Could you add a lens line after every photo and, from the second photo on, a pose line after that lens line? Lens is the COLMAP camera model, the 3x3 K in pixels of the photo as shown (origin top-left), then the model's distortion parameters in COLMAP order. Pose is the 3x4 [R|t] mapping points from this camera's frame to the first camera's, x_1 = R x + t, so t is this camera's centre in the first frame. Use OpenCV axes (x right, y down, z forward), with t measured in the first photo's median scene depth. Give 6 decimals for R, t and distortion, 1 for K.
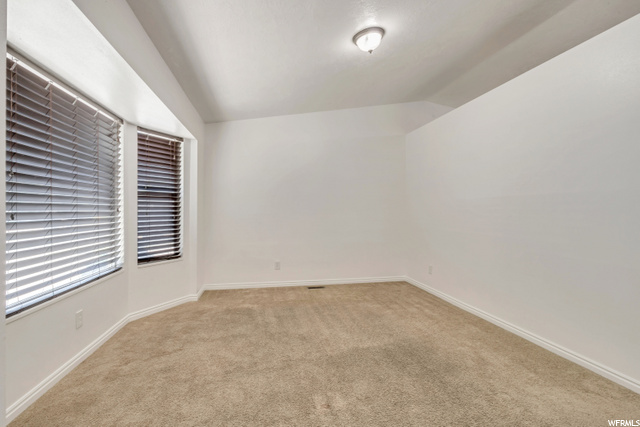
lens RADIAL K [[302.8, 0, 320.0], [0, 302.8, 213.5], [0, 0, 1]] dist [0.001153, -0.000438]
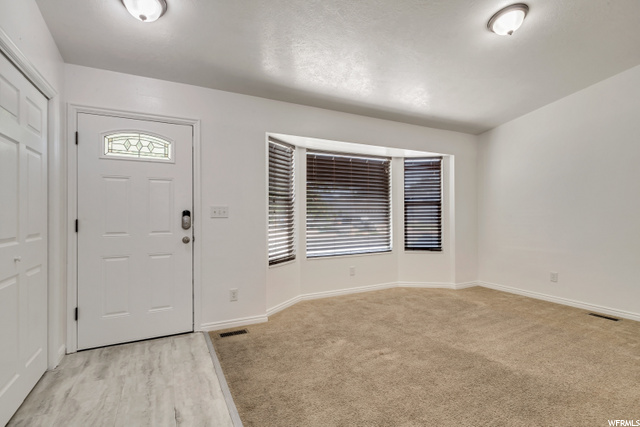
lens RADIAL K [[302.8, 0, 320.0], [0, 302.8, 213.5], [0, 0, 1]] dist [0.001153, -0.000438]
pose [[0.280540, -0.007446, -0.959814, 0.780948], [-0.000314, 0.999969, -0.007849, -0.002251], [0.959842, 0.002504, 0.280529, 0.197418]]
